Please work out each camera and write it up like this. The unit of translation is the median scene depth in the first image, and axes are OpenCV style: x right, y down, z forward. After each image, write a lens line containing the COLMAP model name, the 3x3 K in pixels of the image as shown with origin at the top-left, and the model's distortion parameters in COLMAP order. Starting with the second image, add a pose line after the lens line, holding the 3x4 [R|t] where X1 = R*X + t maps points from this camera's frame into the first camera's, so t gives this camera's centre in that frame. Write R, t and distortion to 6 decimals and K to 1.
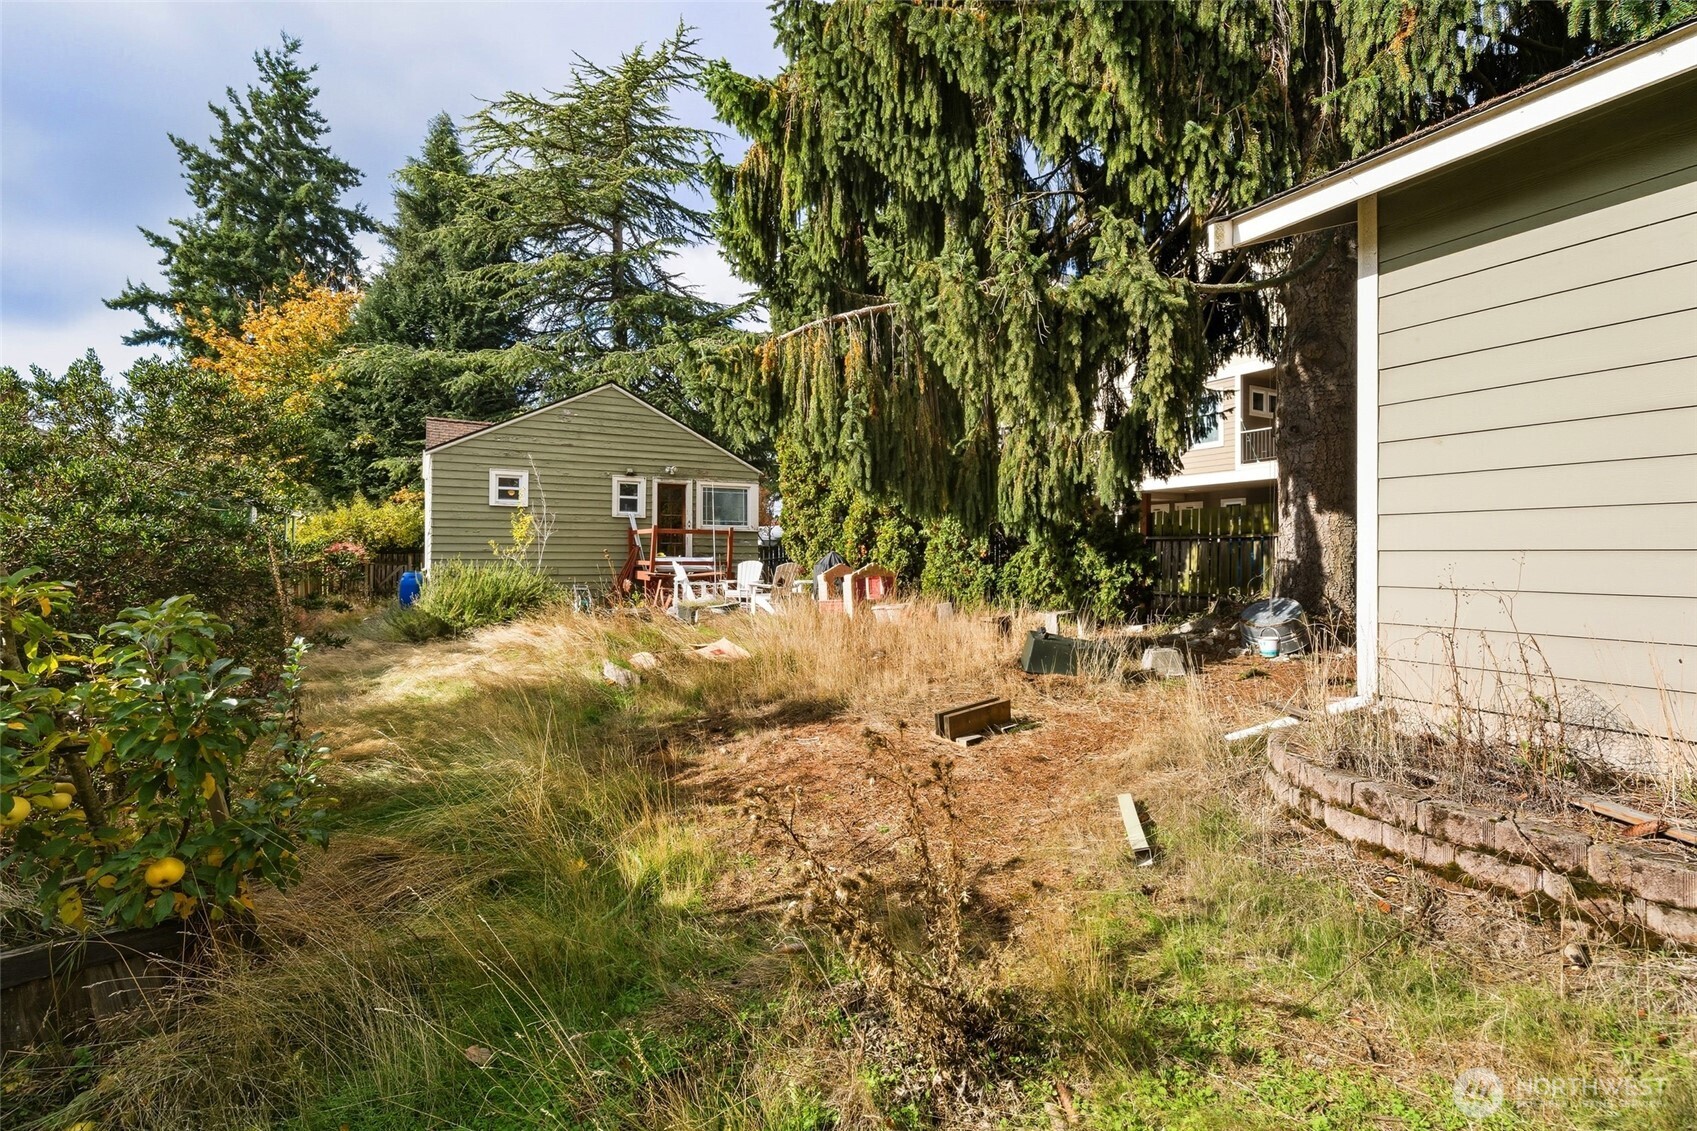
lens RADIAL K [[771.9, 0, 846.4], [0, 771.9, 556.1], [0, 0, 1]] dist [0.000180, 0.000399]
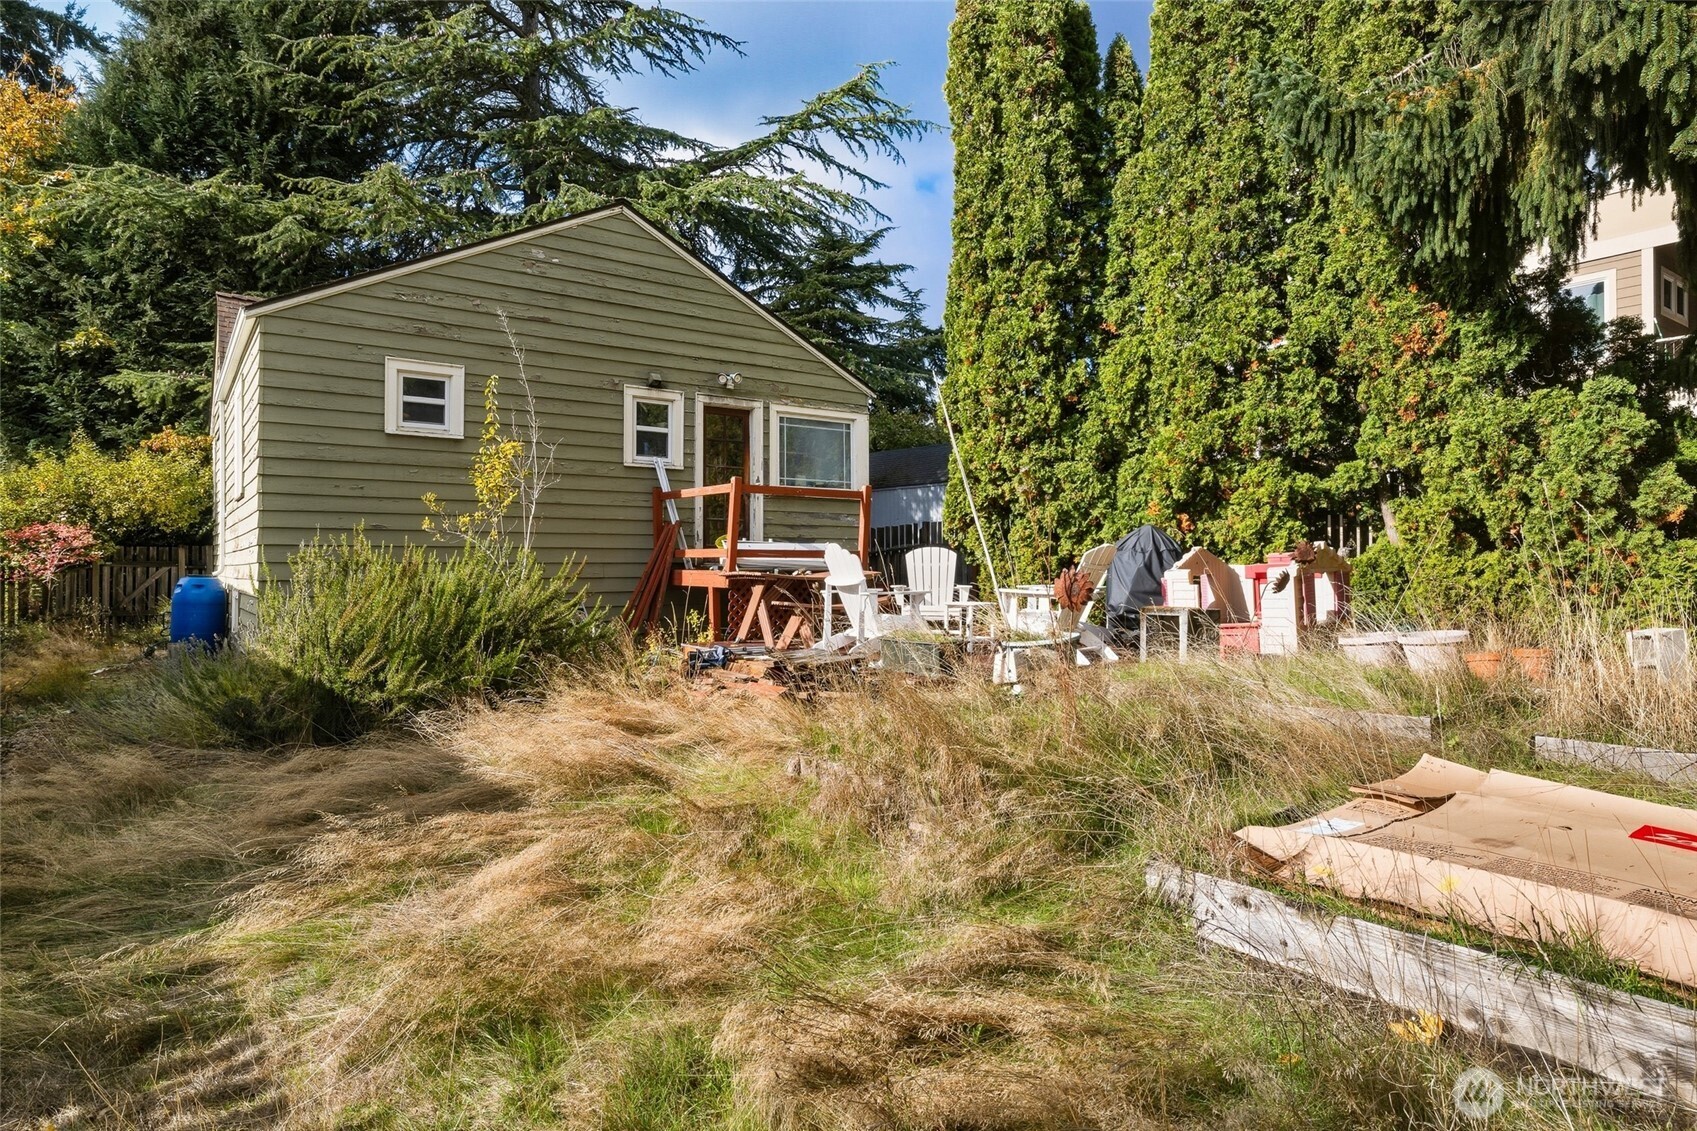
lens RADIAL K [[955.7, 0, 851.1], [0, 955.7, 567.3], [0, 0, 1]] dist [0.005476, -0.003133]
pose [[0.992671, -0.003311, 0.120800, -0.179984], [0.002929, 0.999990, 0.003344, 0.011764], [-0.120809, -0.002966, 0.992671, 0.273355]]
